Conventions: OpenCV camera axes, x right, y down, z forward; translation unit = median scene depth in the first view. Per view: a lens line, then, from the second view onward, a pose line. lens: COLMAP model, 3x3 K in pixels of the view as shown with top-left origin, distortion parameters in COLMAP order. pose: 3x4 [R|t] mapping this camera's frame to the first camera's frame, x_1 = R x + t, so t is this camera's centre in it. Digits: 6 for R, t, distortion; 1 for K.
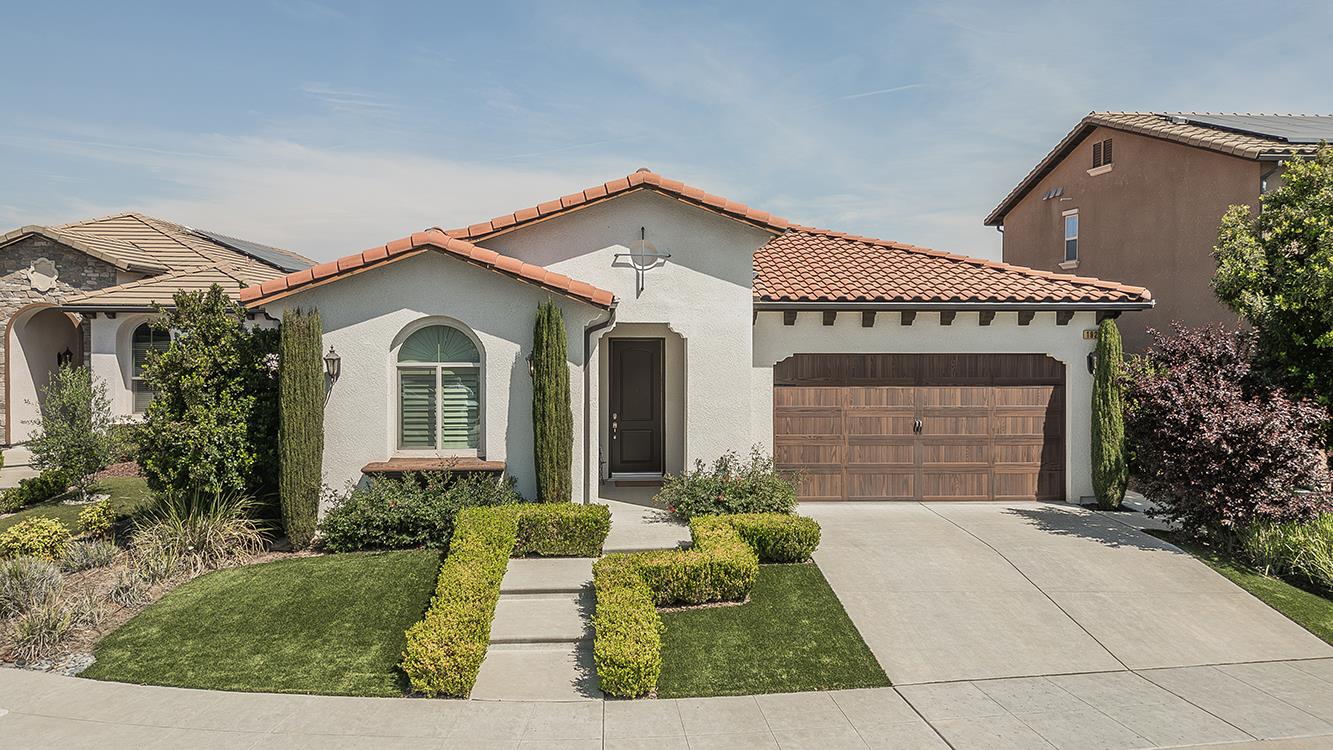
lens RADIAL K [[956.9, 0, 665.3], [0, 956.9, 322.3], [0, 0, 1]] dist [0.049780, 0.001935]
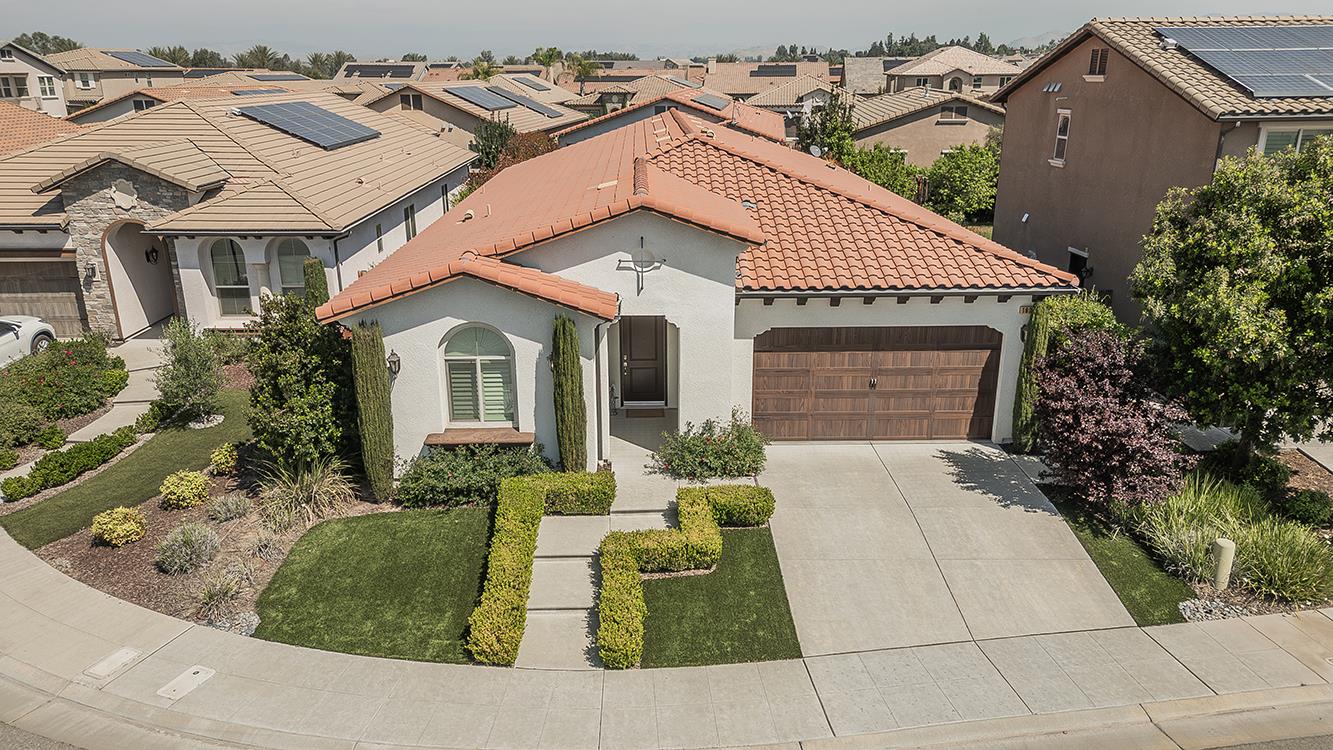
lens RADIAL K [[929.6, 0, 662.8], [0, 929.6, 372.5], [0, 0, 1]] dist [0.057801, -0.002970]
pose [[0.999333, 0.007165, -0.035804, 0.047182], [0.003774, 0.955041, 0.296449, -0.297763], [0.036319, -0.296386, 0.954377, -0.148925]]
